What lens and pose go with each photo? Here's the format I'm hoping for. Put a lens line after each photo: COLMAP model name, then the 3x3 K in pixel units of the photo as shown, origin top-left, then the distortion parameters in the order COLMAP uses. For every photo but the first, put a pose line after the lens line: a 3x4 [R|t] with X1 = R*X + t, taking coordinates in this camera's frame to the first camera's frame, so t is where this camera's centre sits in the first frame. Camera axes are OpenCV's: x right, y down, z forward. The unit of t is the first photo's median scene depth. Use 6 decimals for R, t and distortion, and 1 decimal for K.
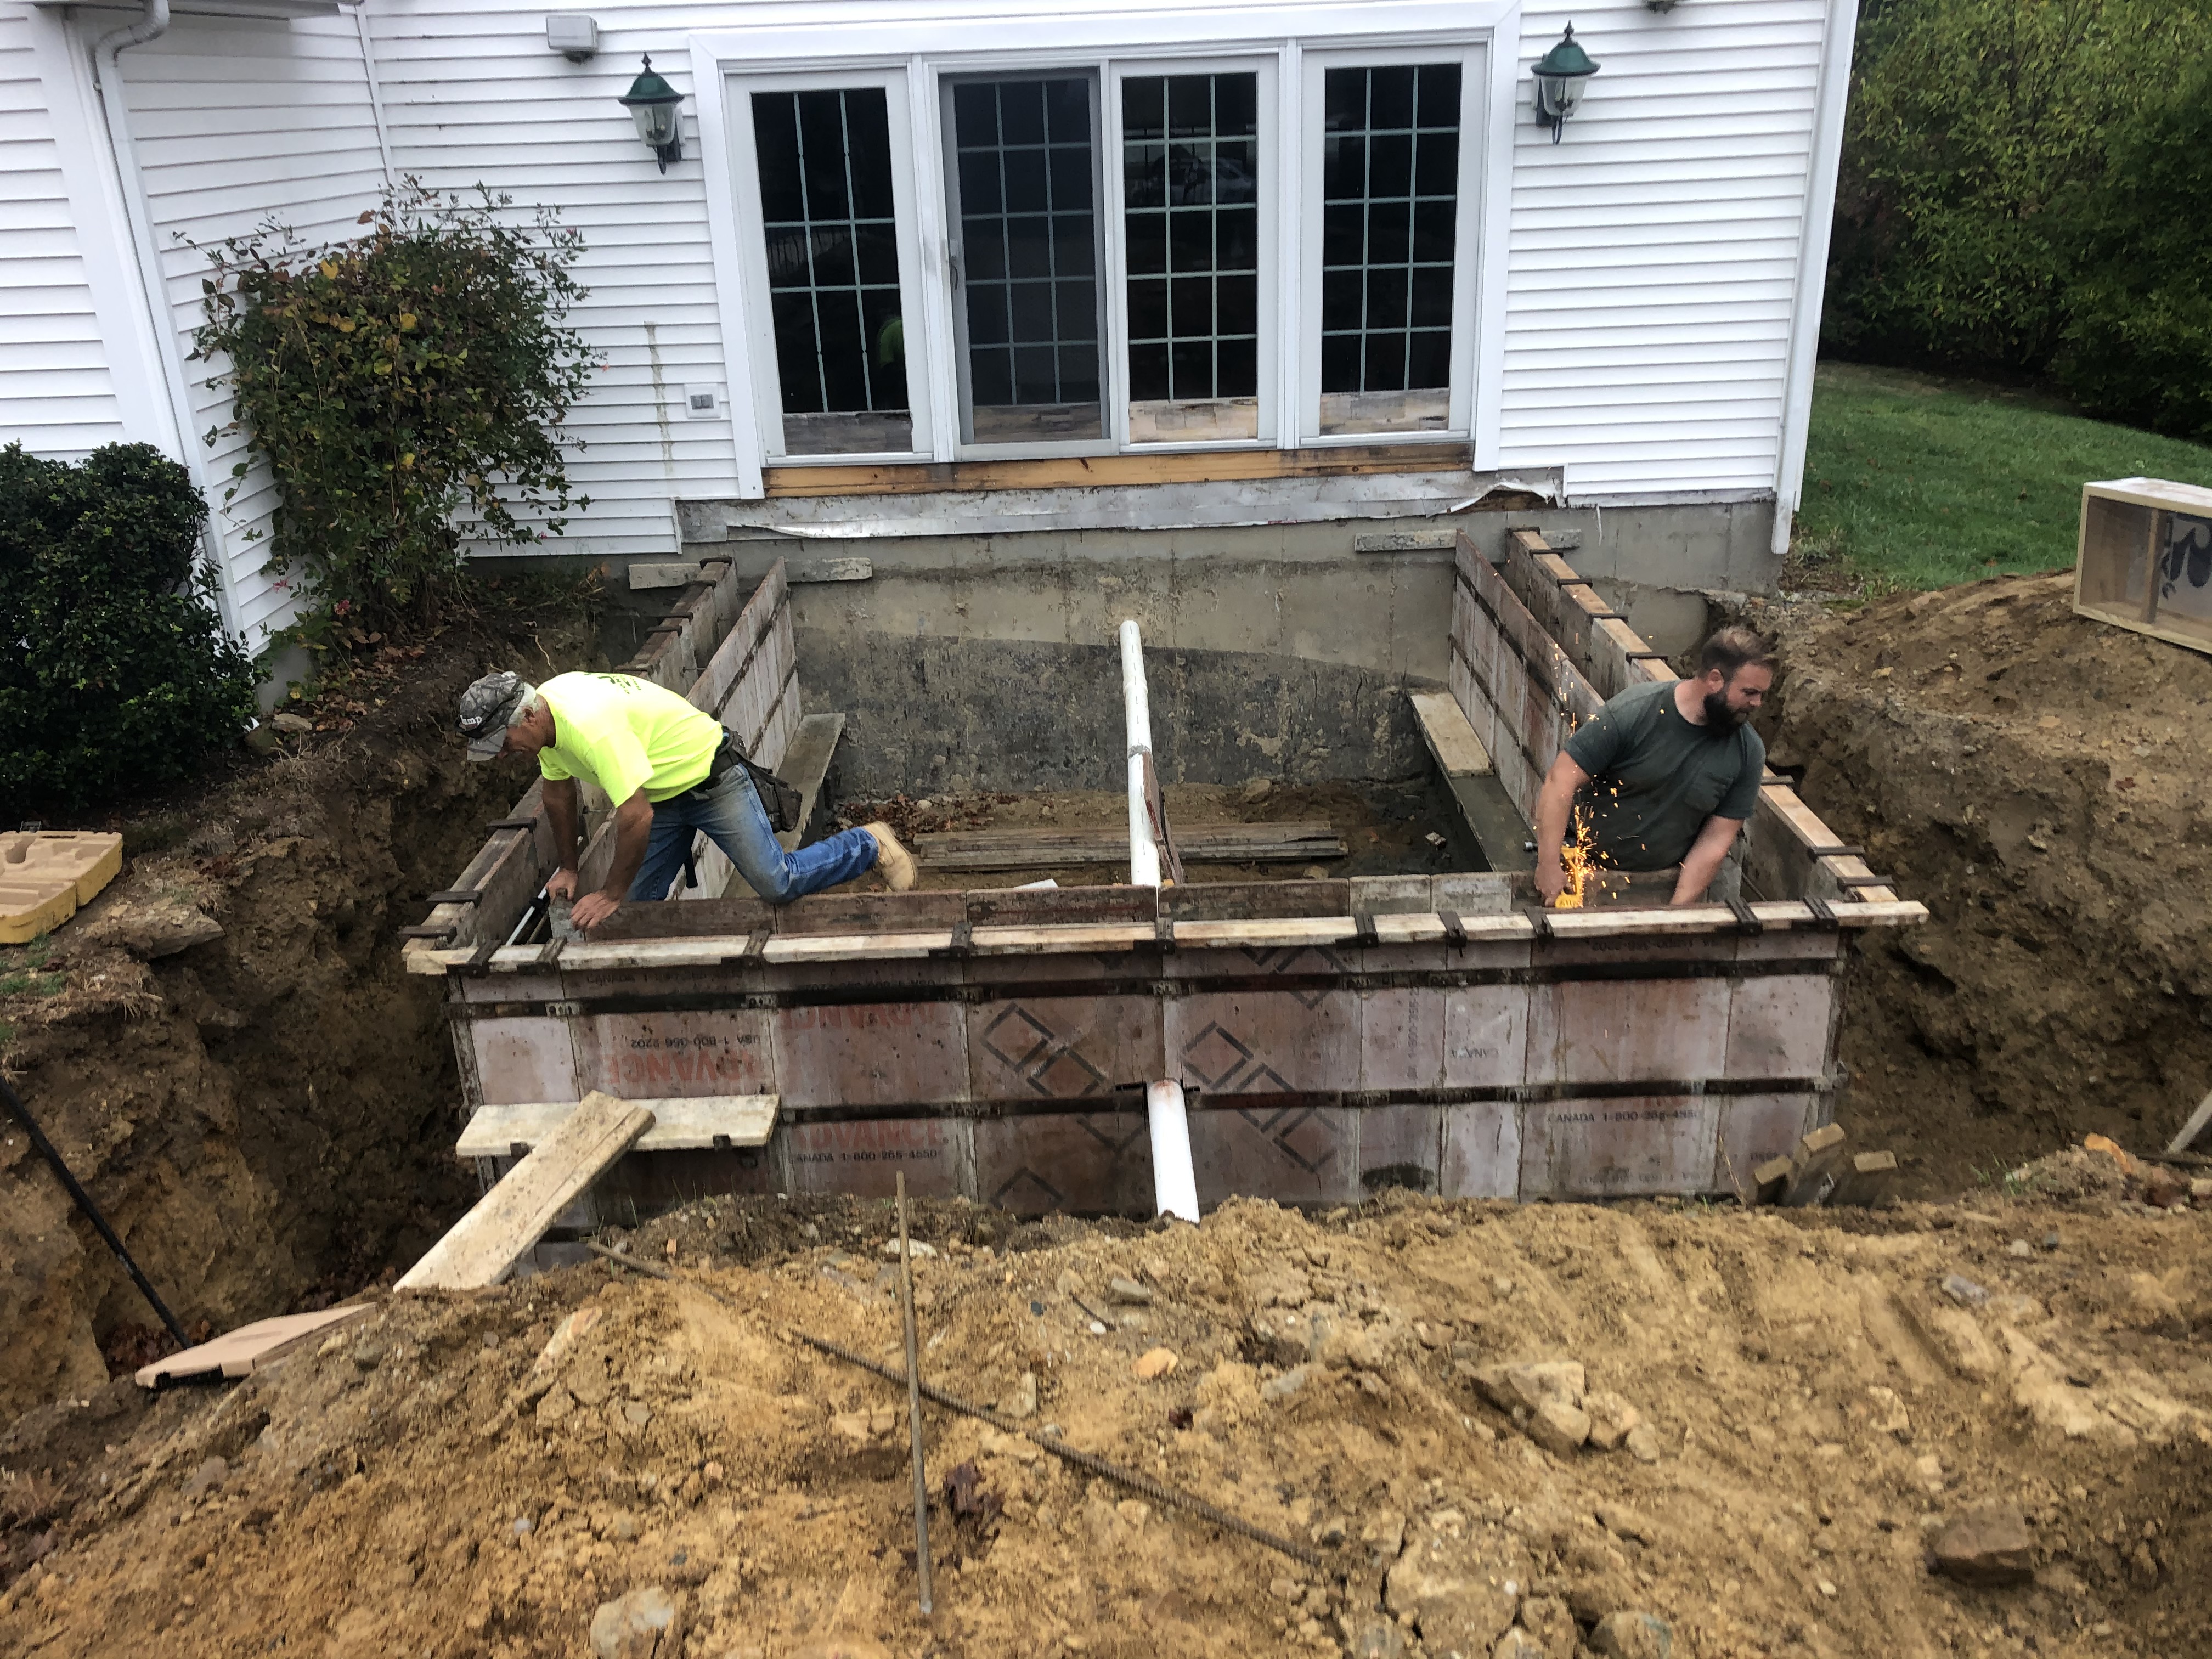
lens RADIAL K [[1789.2, 0, 1097.9], [0, 1789.2, 817.2], [0, 0, 1]] dist [0.077052, -0.148801]
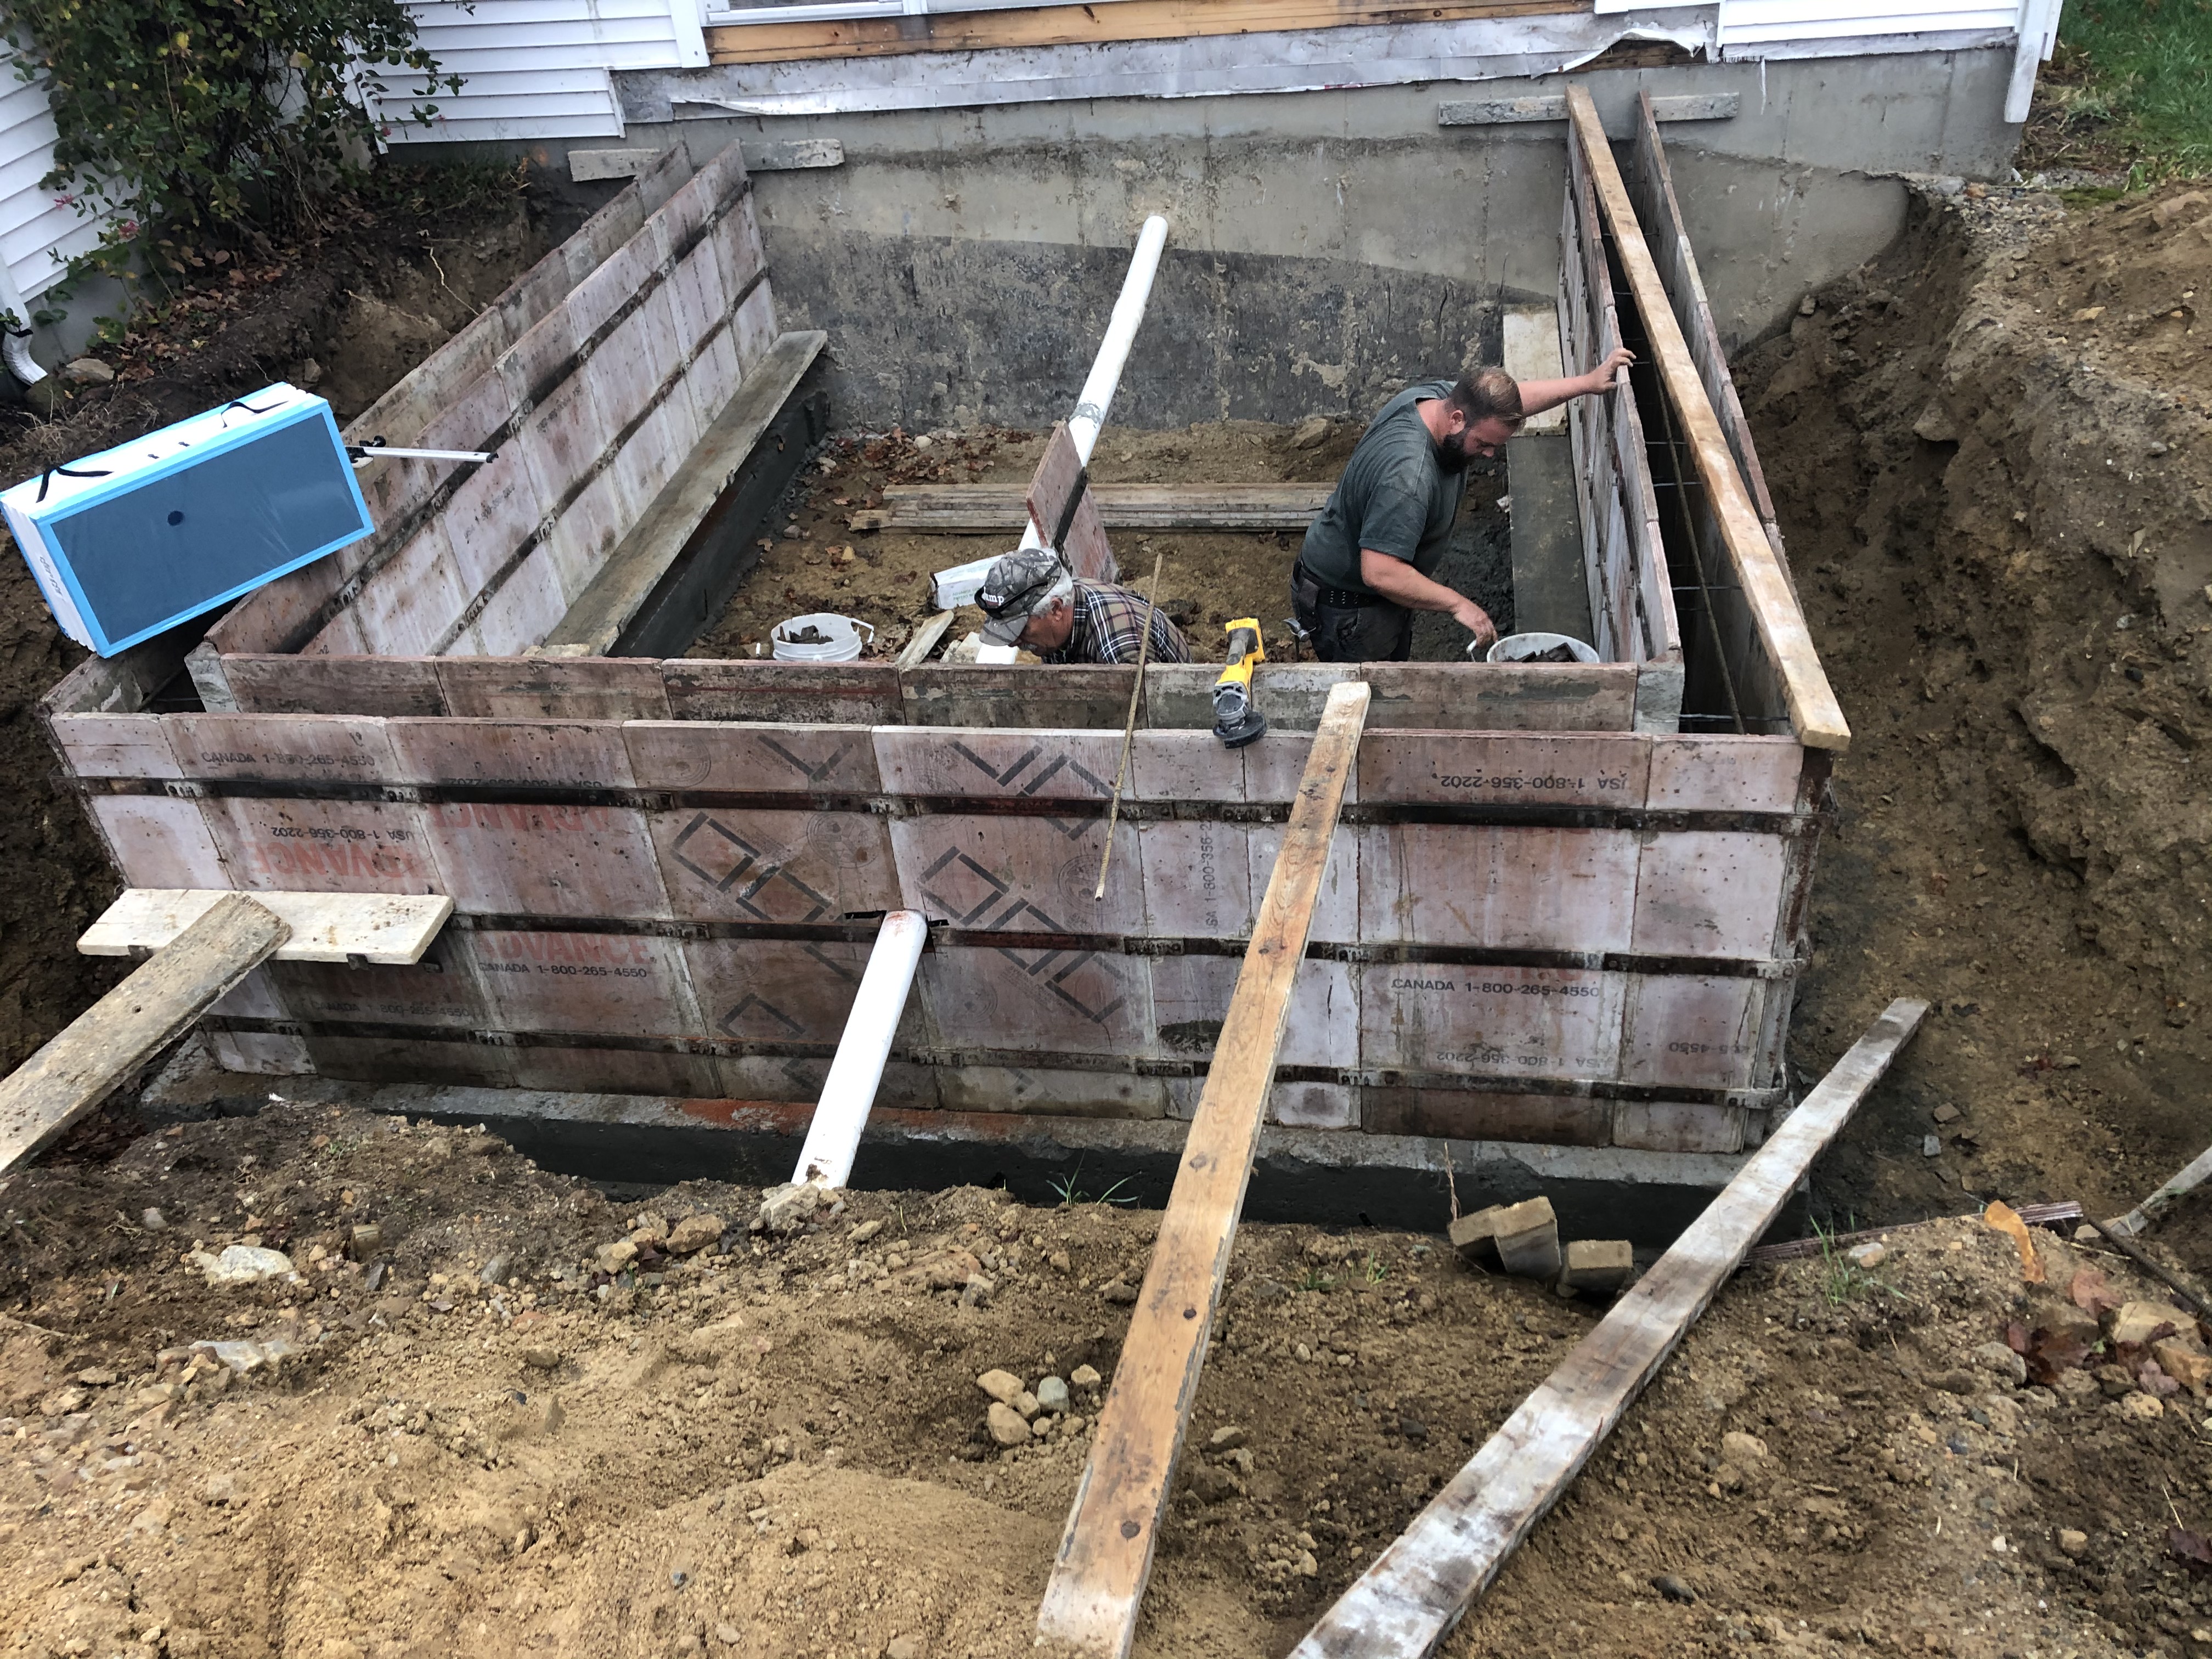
lens RADIAL K [[1826.4, 0, 1097.8], [0, 1826.4, 814.6], [0, 0, 1]] dist [-0.020334, 0.059788]
pose [[0.986144, 0.049641, -0.158289, 0.140763], [-0.009453, 0.969444, 0.245131, -0.051647], [0.165621, -0.240238, 0.956481, 0.149321]]
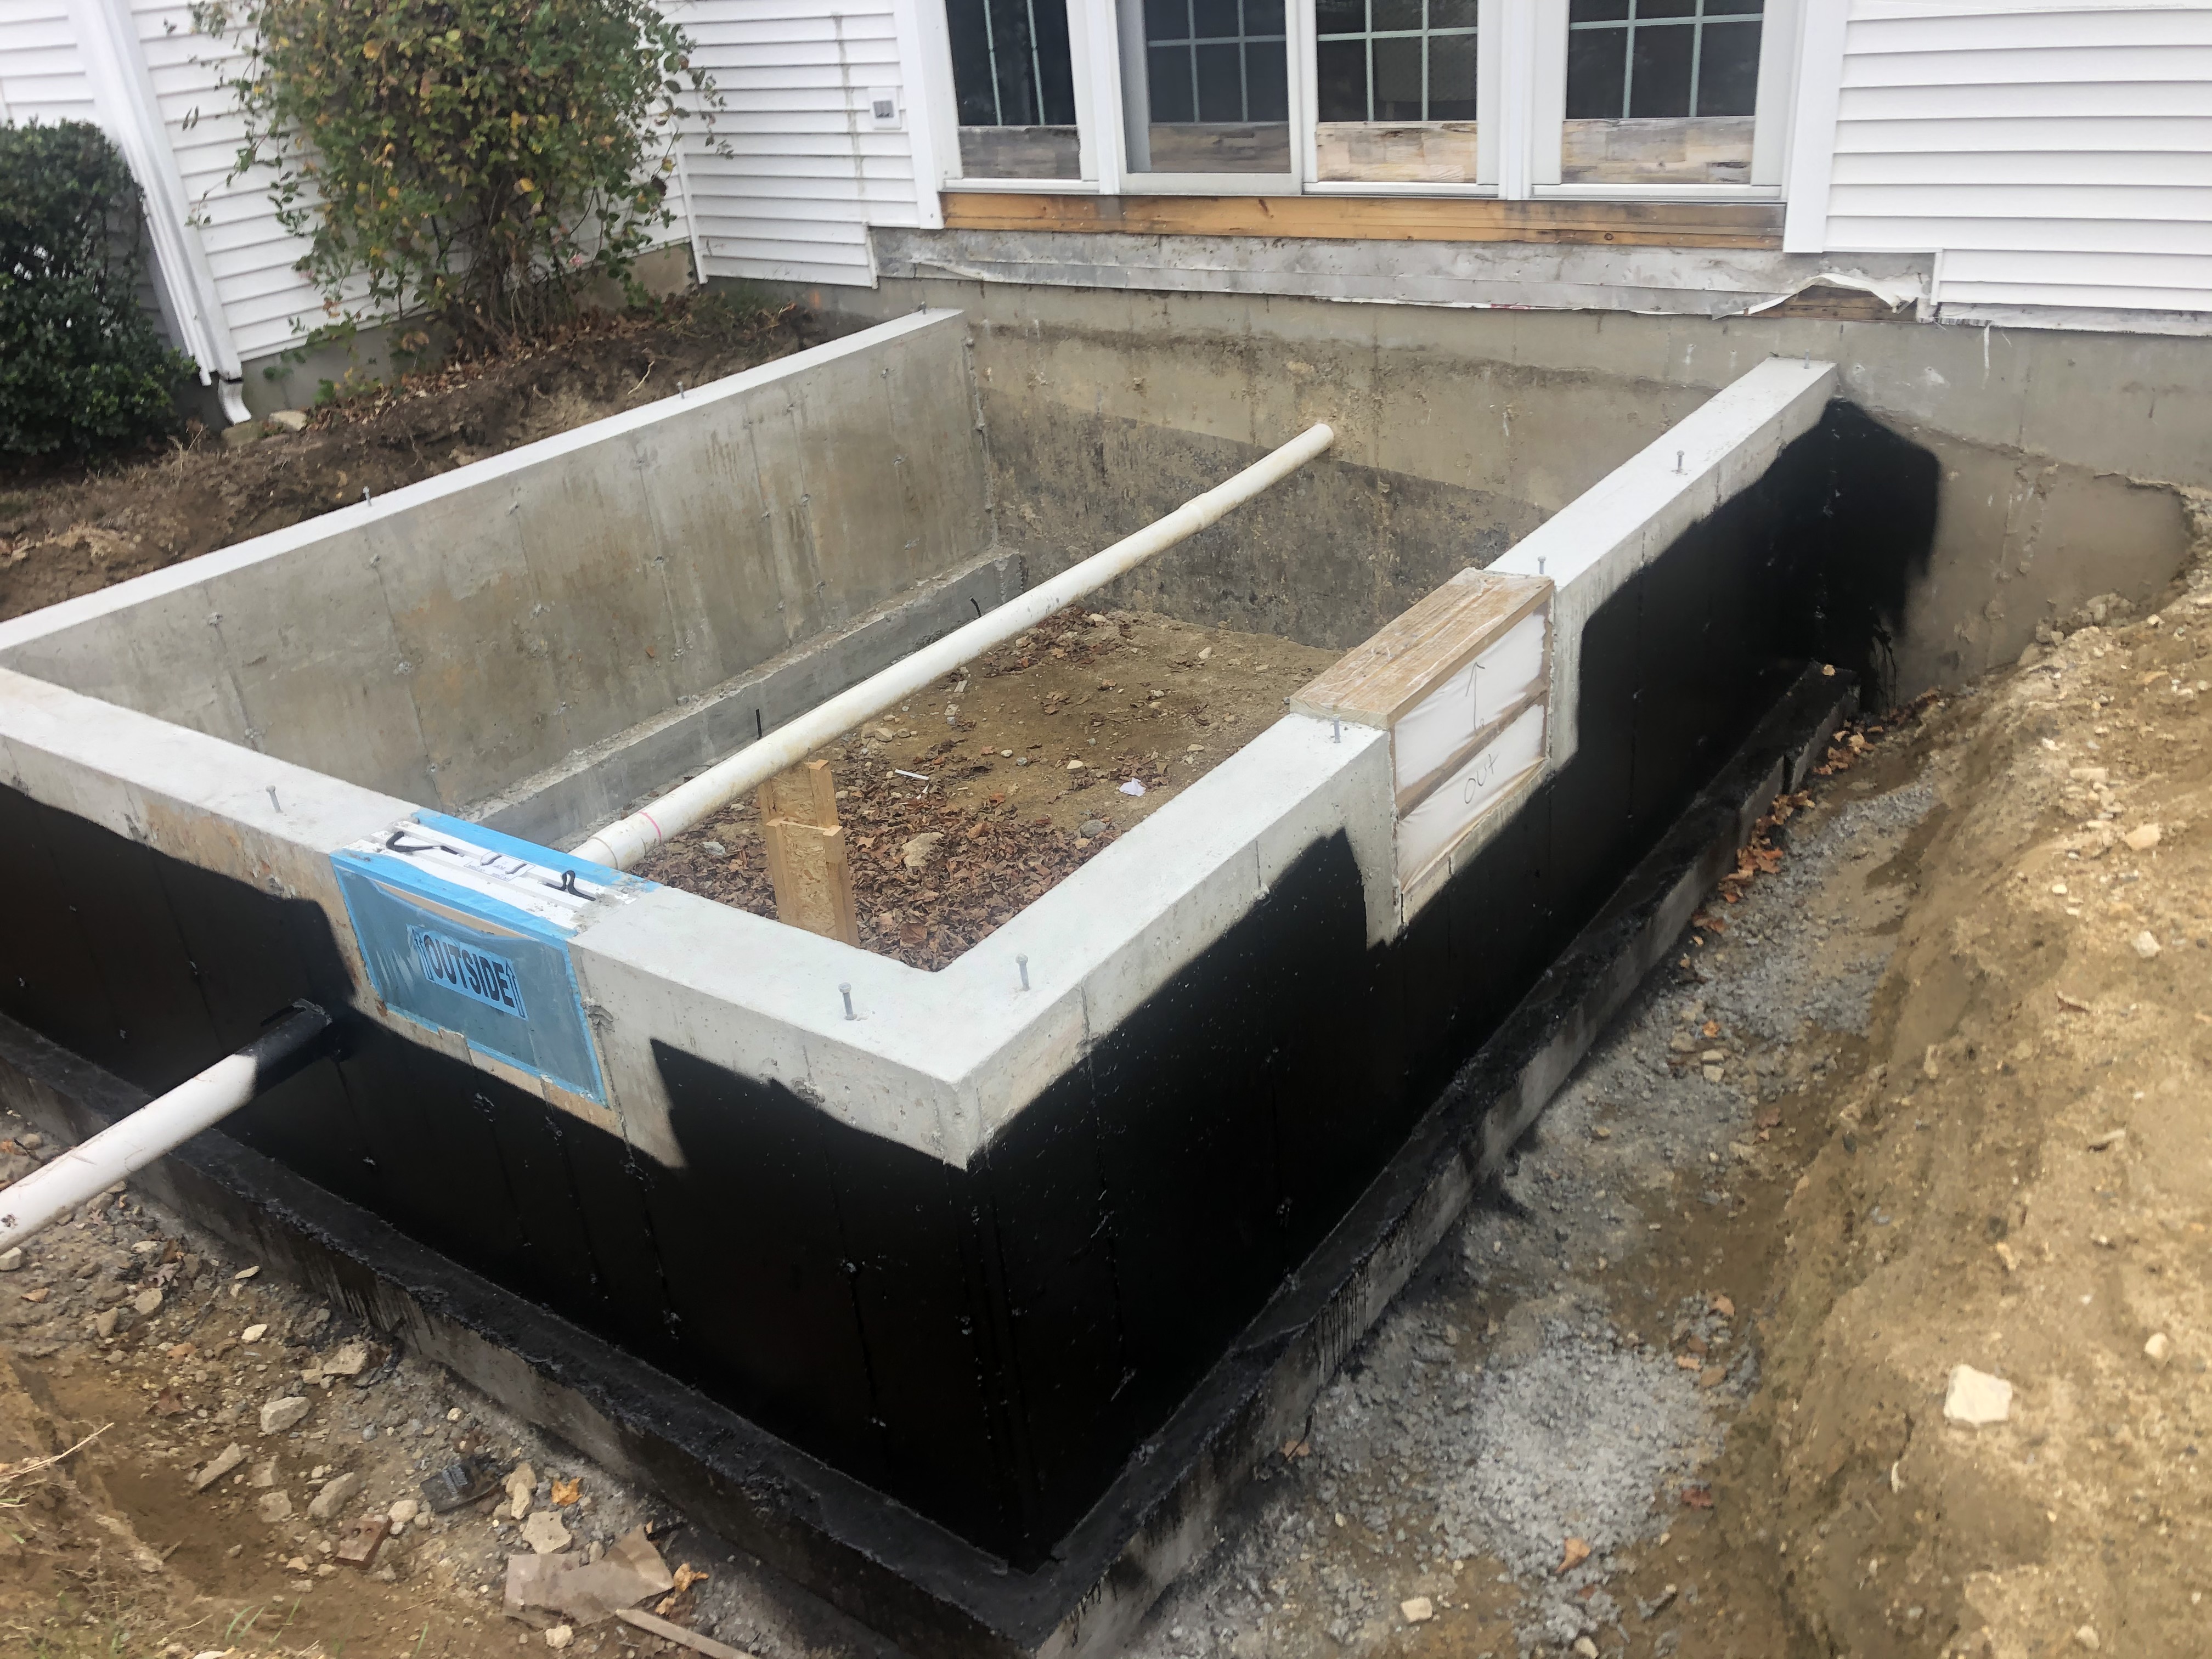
lens RADIAL K [[1829.4, 0, 1106.0], [0, 1829.4, 829.5], [0, 0, 1]] dist [-0.000633, -0.004368]
pose [[0.815068, 0.234147, -0.529943, 0.406883], [-0.163699, 0.970497, 0.177025, -0.068145], [0.555758, -0.057536, 0.829351, 0.311583]]
